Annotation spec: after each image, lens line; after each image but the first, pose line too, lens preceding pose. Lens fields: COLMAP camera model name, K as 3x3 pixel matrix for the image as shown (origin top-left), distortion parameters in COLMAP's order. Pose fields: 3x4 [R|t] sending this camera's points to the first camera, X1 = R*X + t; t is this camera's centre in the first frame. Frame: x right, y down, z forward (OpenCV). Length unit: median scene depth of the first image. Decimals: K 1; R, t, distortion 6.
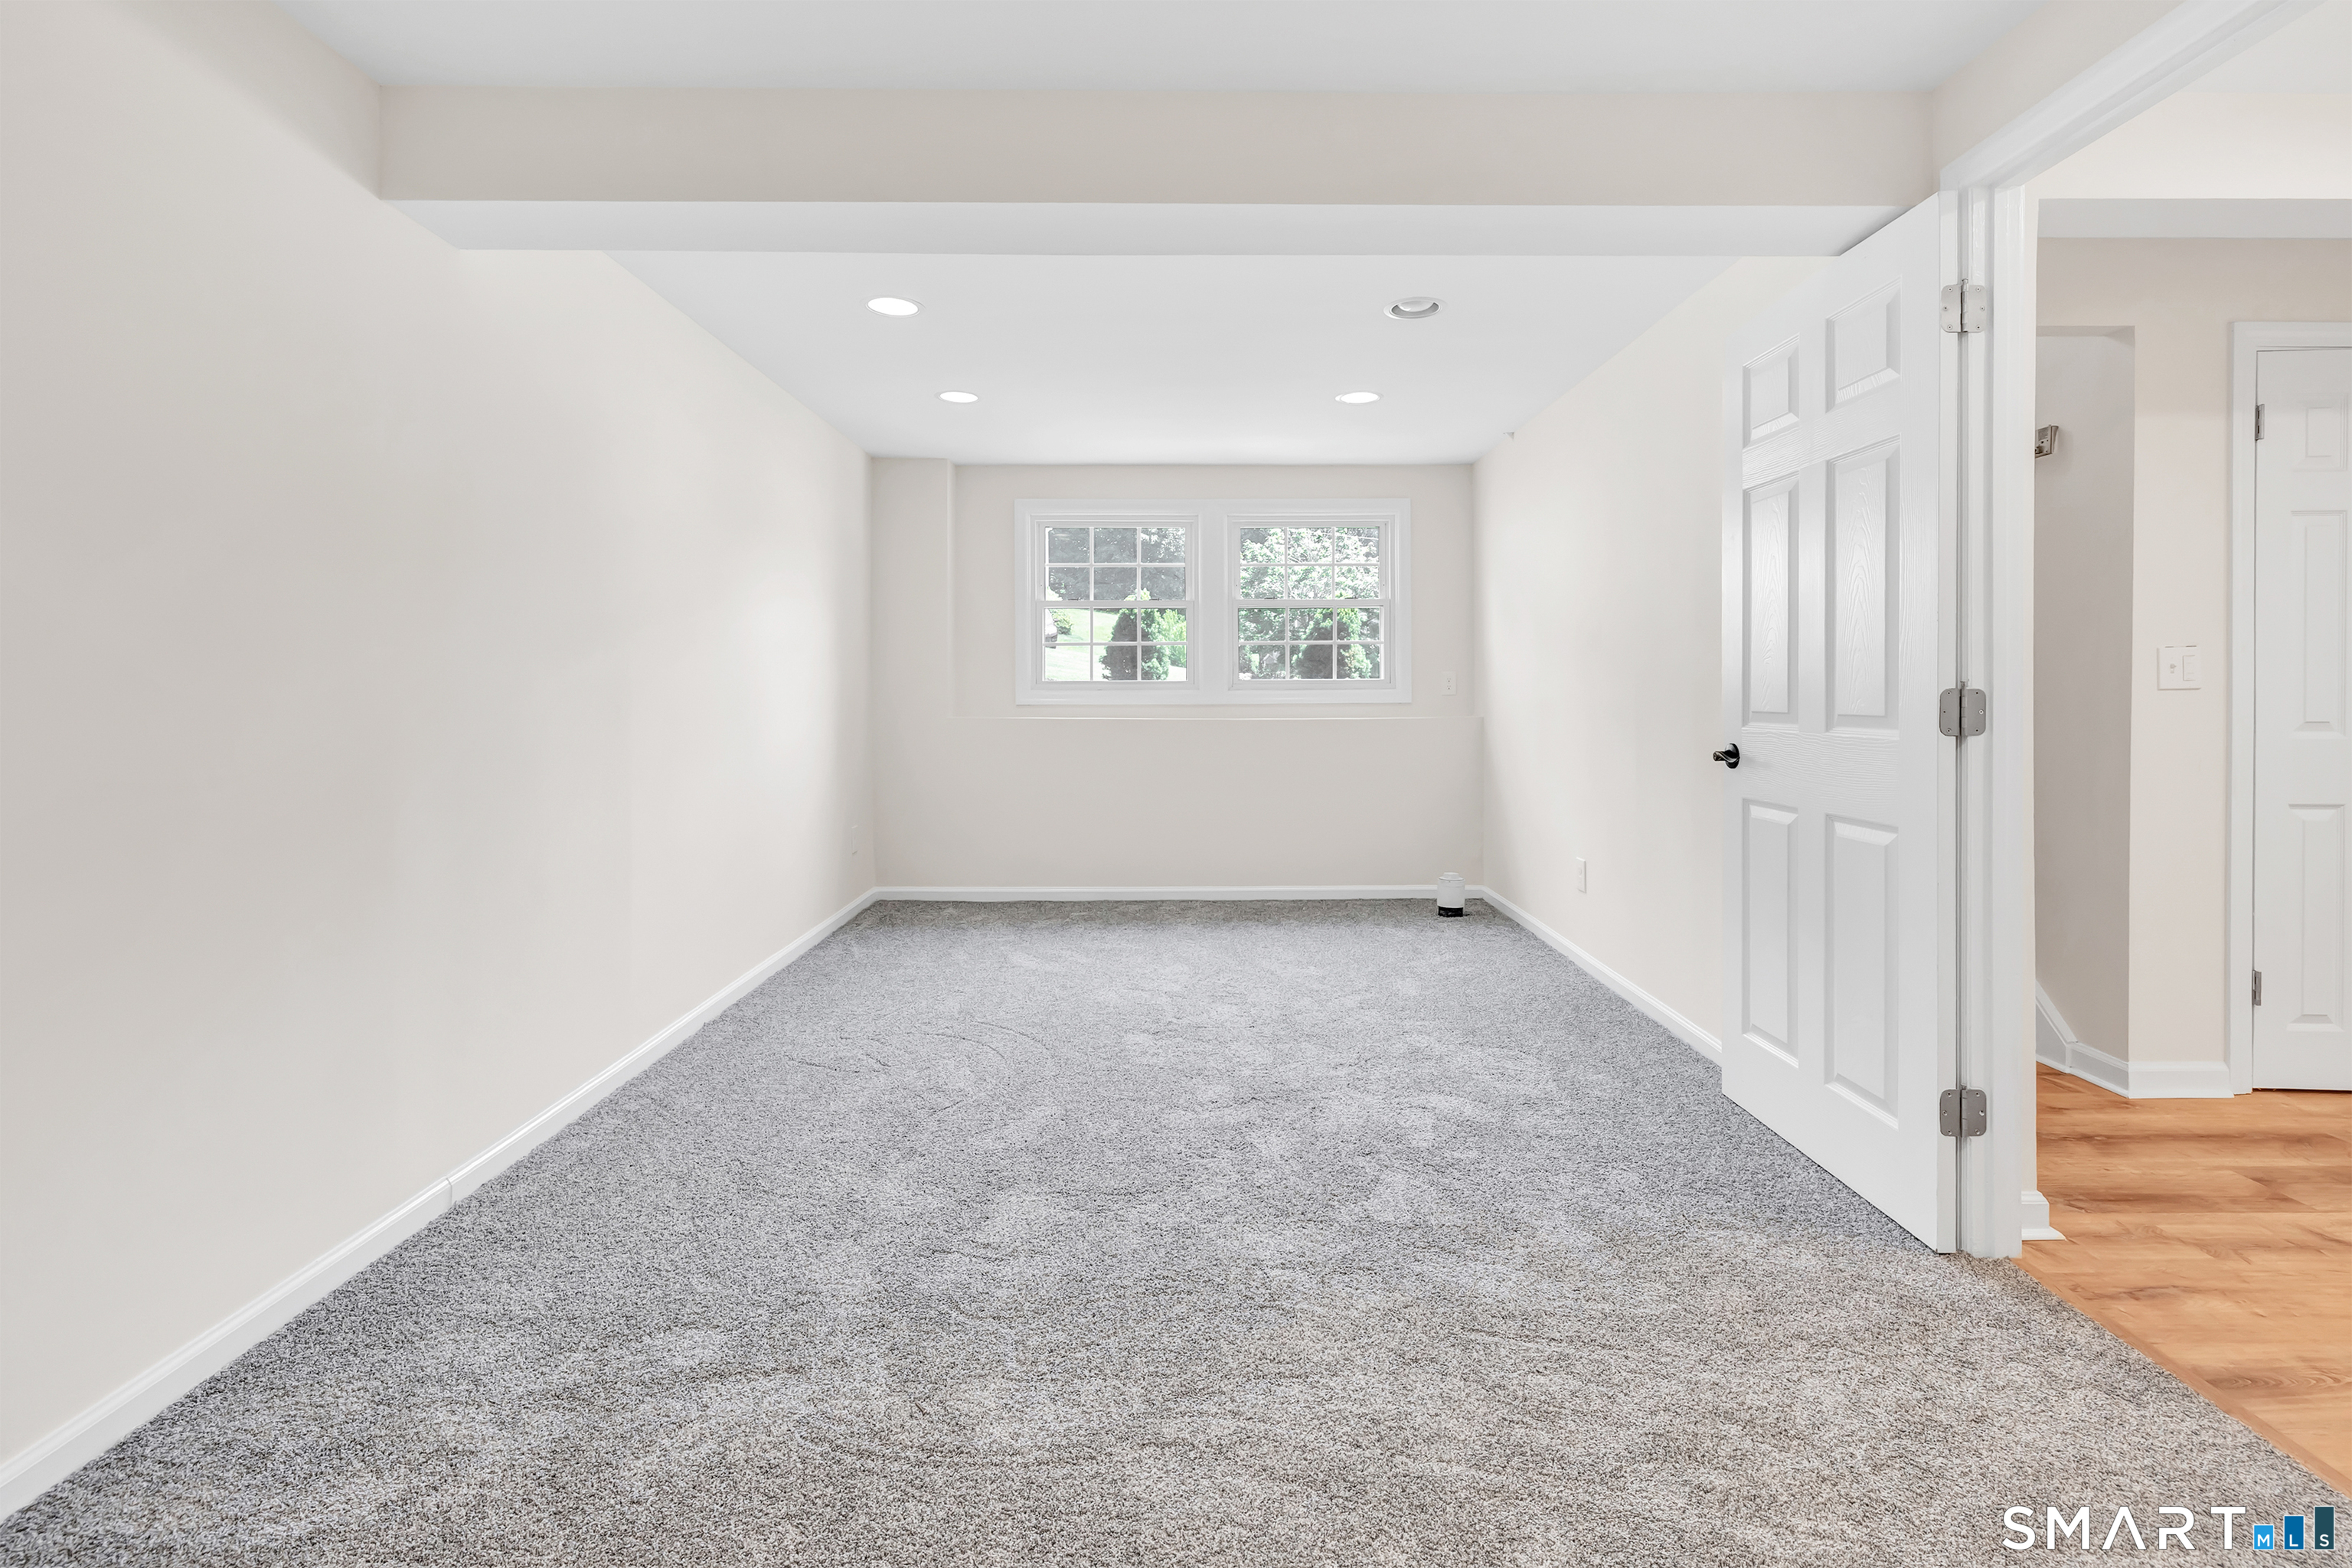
lens RADIAL K [[1079.0, 0, 1185.4], [0, 1079.0, 689.0], [0, 0, 1]] dist [0.000690, -0.000205]
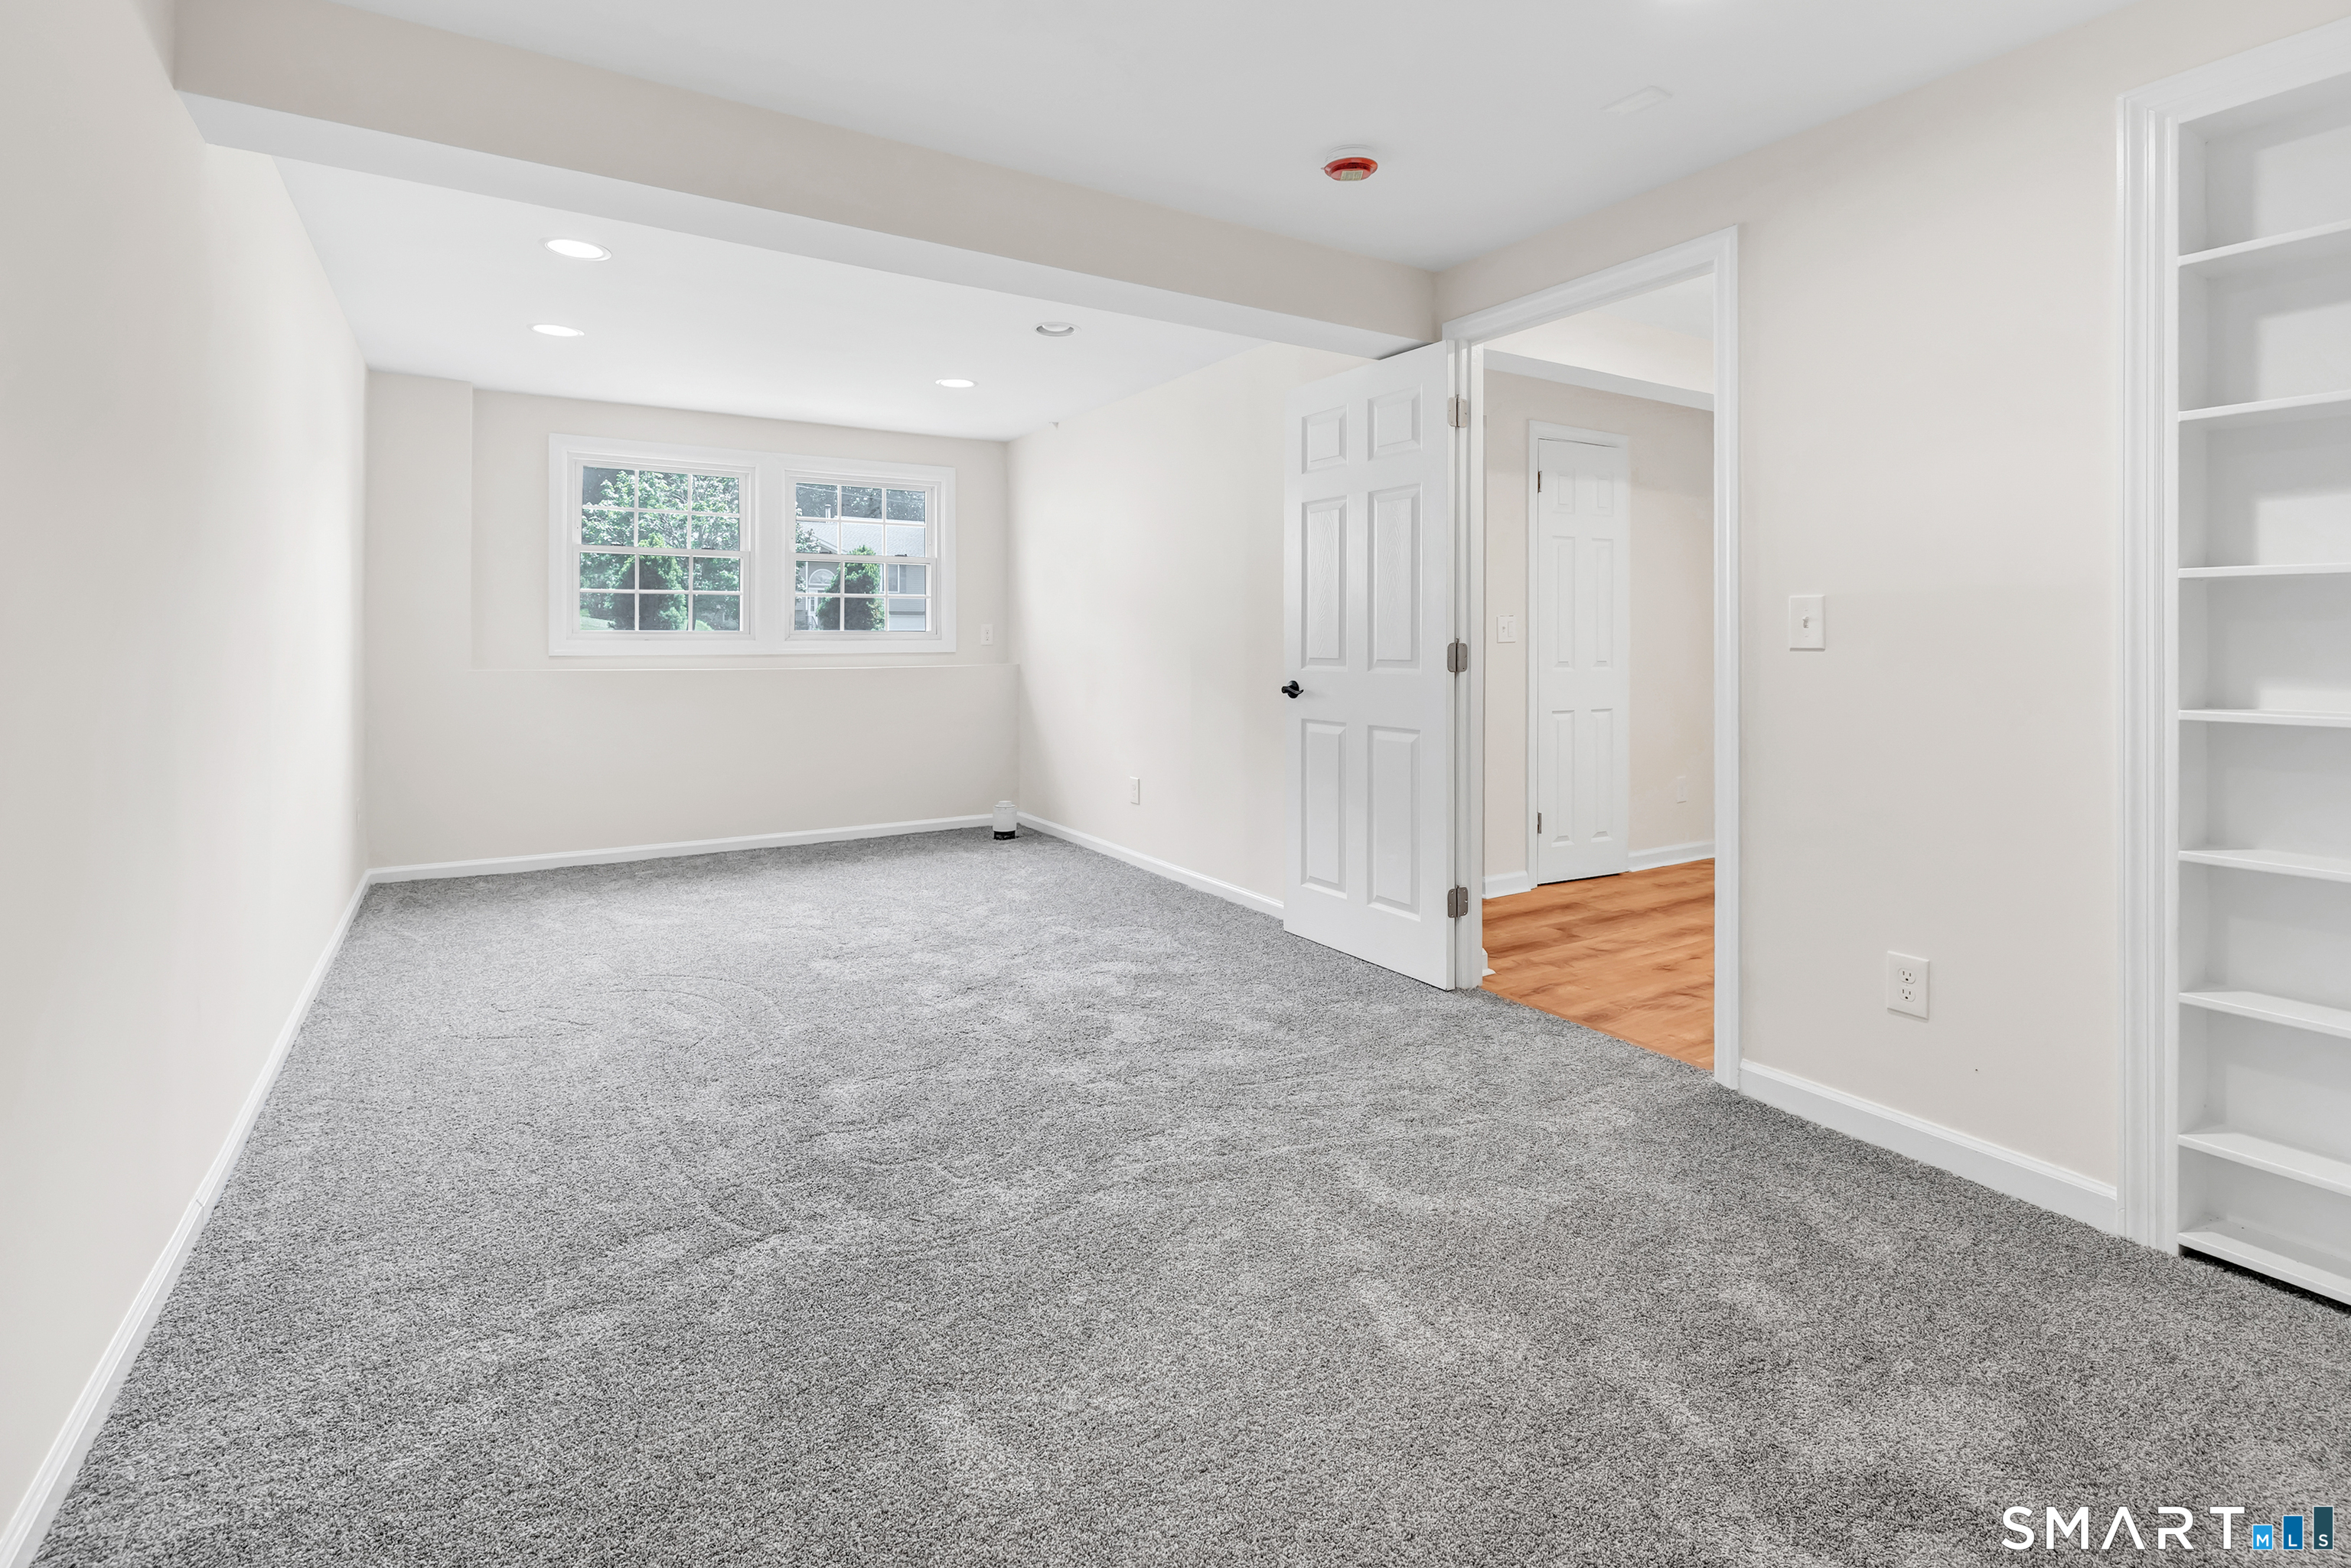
lens RADIAL K [[1070.9, 0, 1175.1], [0, 1070.9, 622.6], [0, 0, 1]] dist [-0.002138, -0.000099]
pose [[0.855994, 0.010147, 0.516887, -0.456522], [-0.002755, 0.999883, -0.015067, -0.005499], [-0.516979, 0.011474, 0.855921, -0.161010]]
